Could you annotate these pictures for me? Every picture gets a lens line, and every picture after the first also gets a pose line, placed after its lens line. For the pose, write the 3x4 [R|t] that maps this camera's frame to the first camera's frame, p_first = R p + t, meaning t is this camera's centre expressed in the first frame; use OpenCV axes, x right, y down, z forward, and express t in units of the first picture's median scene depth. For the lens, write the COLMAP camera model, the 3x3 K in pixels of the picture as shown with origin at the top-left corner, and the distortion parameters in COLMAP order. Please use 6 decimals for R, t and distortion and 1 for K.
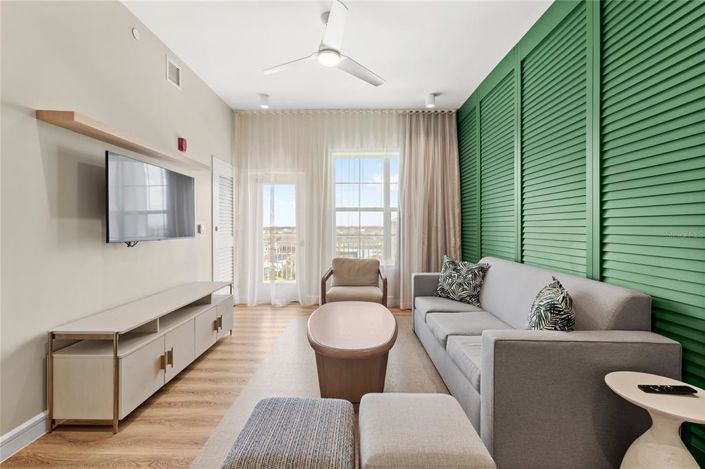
lens RADIAL K [[304.1, 0, 354.7], [0, 304.1, 223.4], [0, 0, 1]] dist [0.001336, -0.003467]
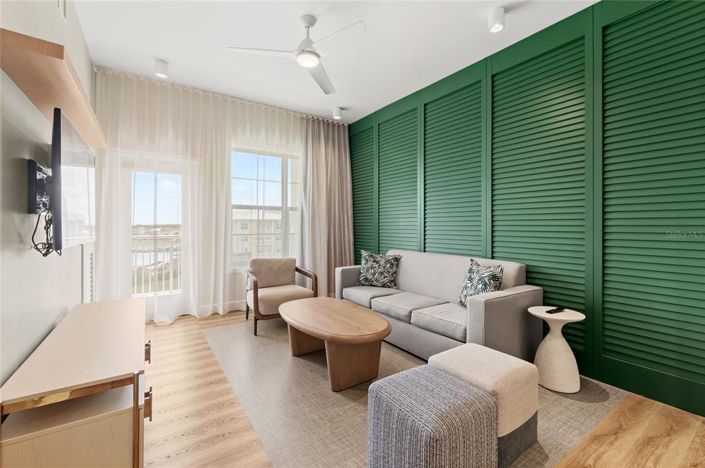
lens RADIAL K [[304.1, 0, 354.7], [0, 304.1, 222.9], [0, 0, 1]] dist [0.001336, -0.003467]
pose [[0.813281, 0.005891, 0.581841, -0.350011], [-0.007280, 0.999974, 0.000051, -0.000096], [-0.581825, -0.004277, 0.813303, 0.053654]]
